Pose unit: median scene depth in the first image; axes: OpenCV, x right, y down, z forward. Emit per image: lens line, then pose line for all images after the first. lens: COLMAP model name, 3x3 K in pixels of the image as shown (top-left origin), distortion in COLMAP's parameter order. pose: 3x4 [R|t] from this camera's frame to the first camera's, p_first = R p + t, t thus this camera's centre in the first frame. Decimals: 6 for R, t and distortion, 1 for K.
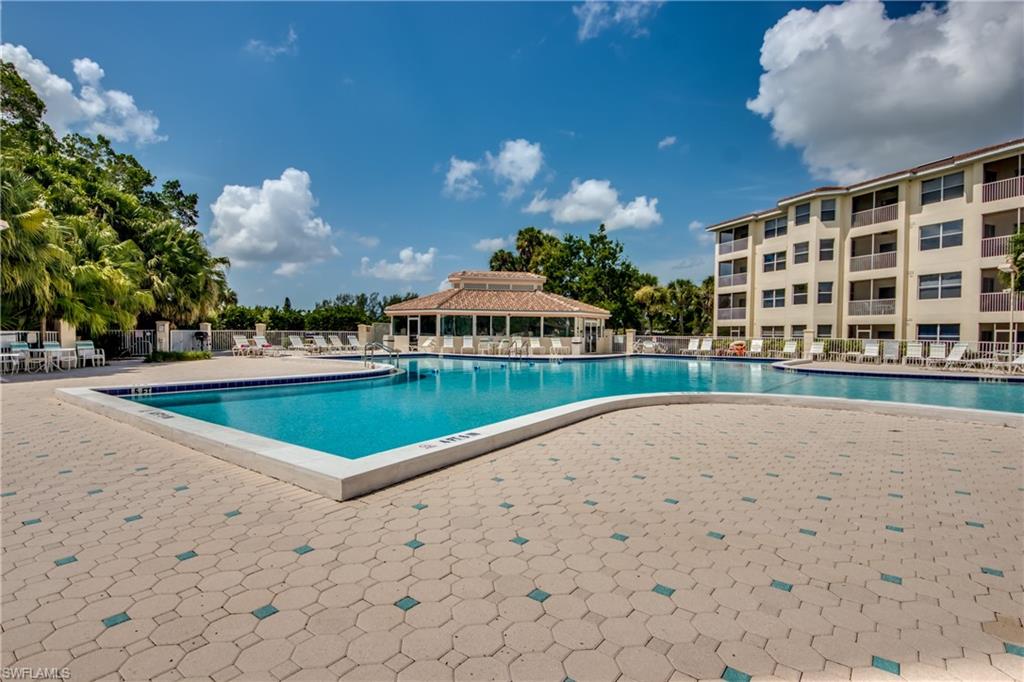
lens RADIAL K [[507.2, 0, 512.0], [0, 507.2, 341.0], [0, 0, 1]] dist [0.039439, -0.024367]
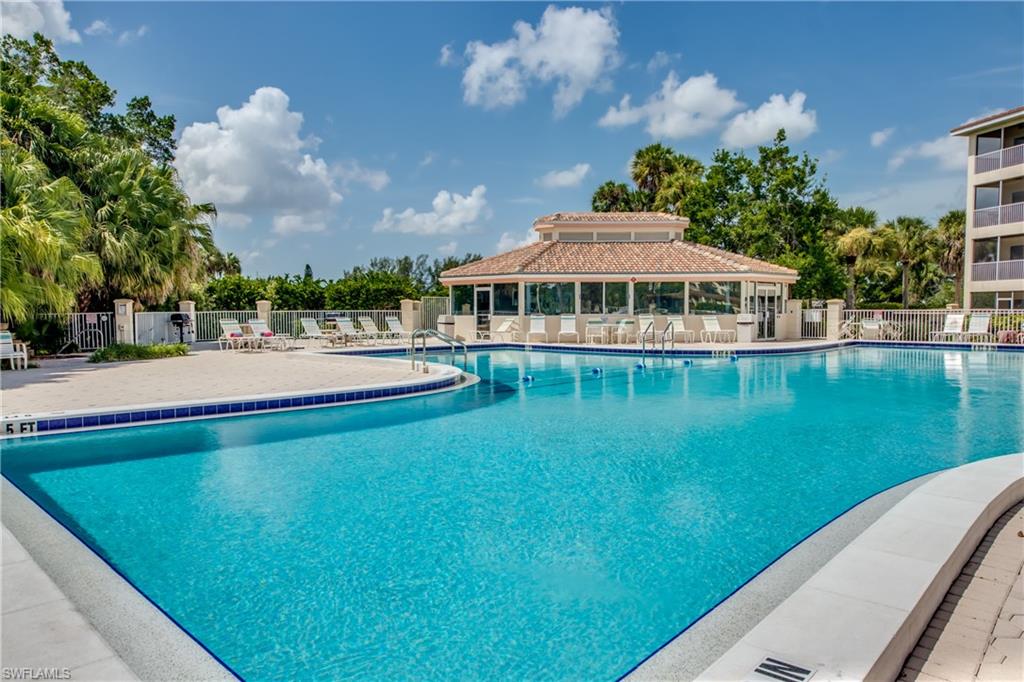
lens RADIAL K [[702.9, 0, 512.0], [0, 702.9, 341.0], [0, 0, 1]] dist [0.041751, -0.000214]
pose [[0.990425, -0.008753, -0.137775, -0.032731], [0.012989, 0.999469, 0.029874, -0.004025], [0.137440, -0.031378, 0.990013, 0.110046]]
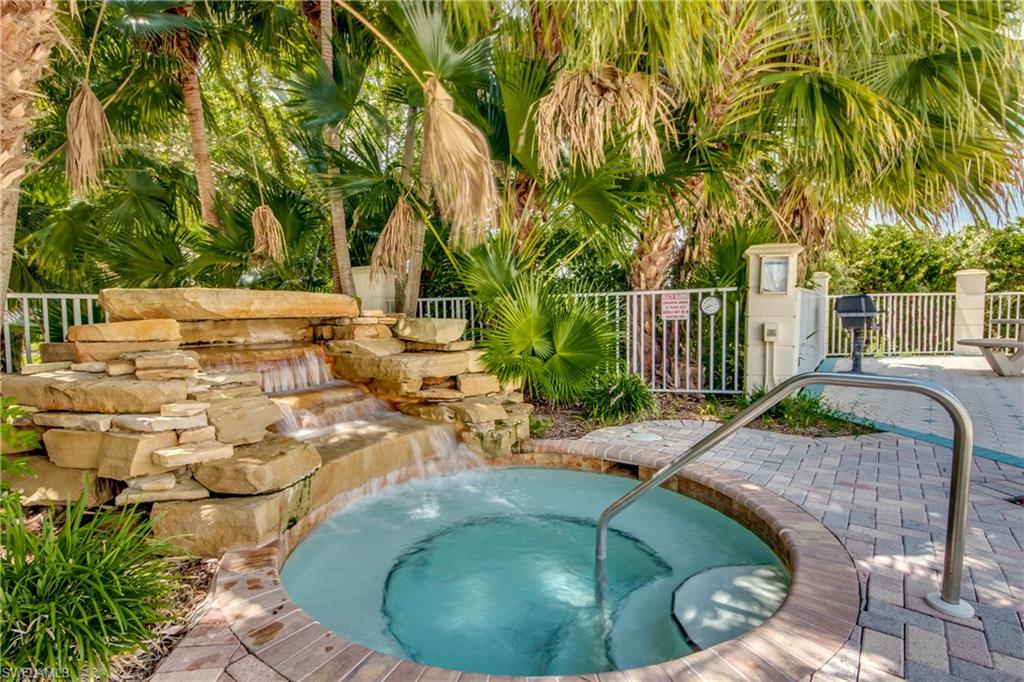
lens RADIAL K [[472.1, 0, 512.0], [0, 472.1, 341.0], [0, 0, 1]] dist [0.002347, 0.000097]
pose [[0.688691, 0.030003, -0.724434, -0.496359], [0.006083, 0.998869, 0.047153, -0.006466], [0.725030, -0.036880, 0.687729, 0.635025]]
